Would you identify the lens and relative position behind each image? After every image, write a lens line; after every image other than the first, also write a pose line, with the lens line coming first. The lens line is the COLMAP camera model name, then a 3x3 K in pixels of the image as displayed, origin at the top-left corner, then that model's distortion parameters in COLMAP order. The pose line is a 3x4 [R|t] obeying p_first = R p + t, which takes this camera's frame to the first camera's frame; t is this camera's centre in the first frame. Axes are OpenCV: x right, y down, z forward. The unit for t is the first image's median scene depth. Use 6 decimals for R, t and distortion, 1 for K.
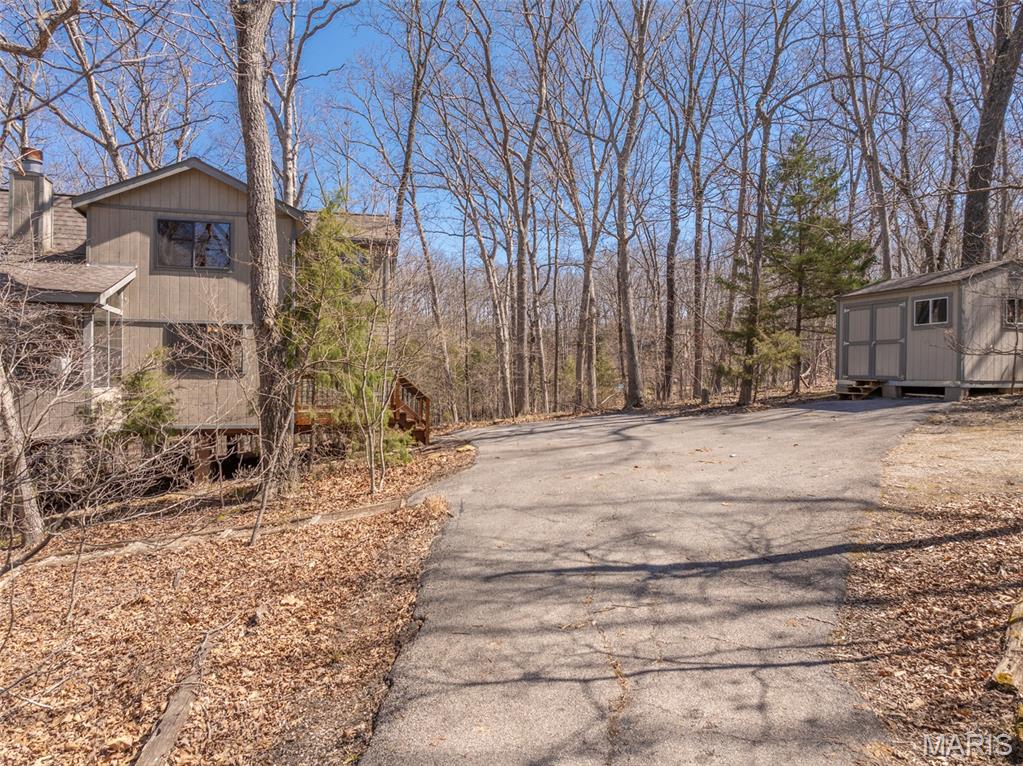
lens RADIAL K [[793.1, 0, 535.1], [0, 793.1, 380.9], [0, 0, 1]] dist [0.005648, 0.001266]
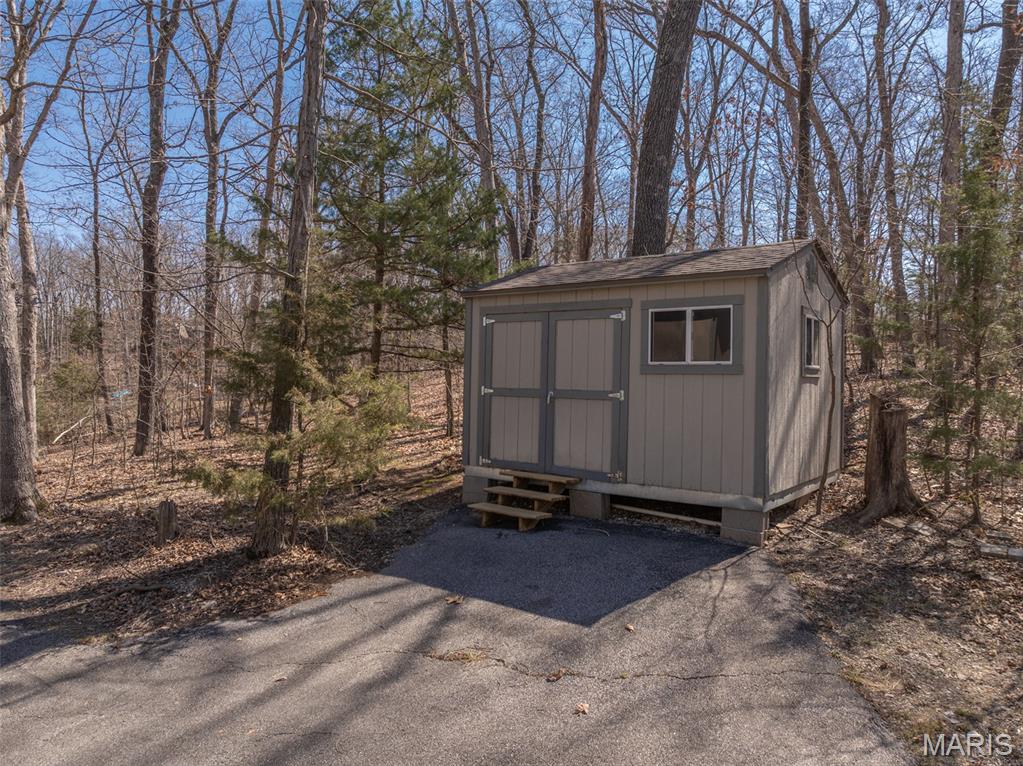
lens RADIAL K [[793.1, 0, 535.1], [0, 793.1, 380.9], [0, 0, 1]] dist [0.005648, 0.001266]
pose [[0.841348, 0.006130, 0.540458, 0.170577], [-0.009501, 0.999949, 0.003449, -0.058416], [-0.540410, -0.008037, 0.841364, 0.626495]]
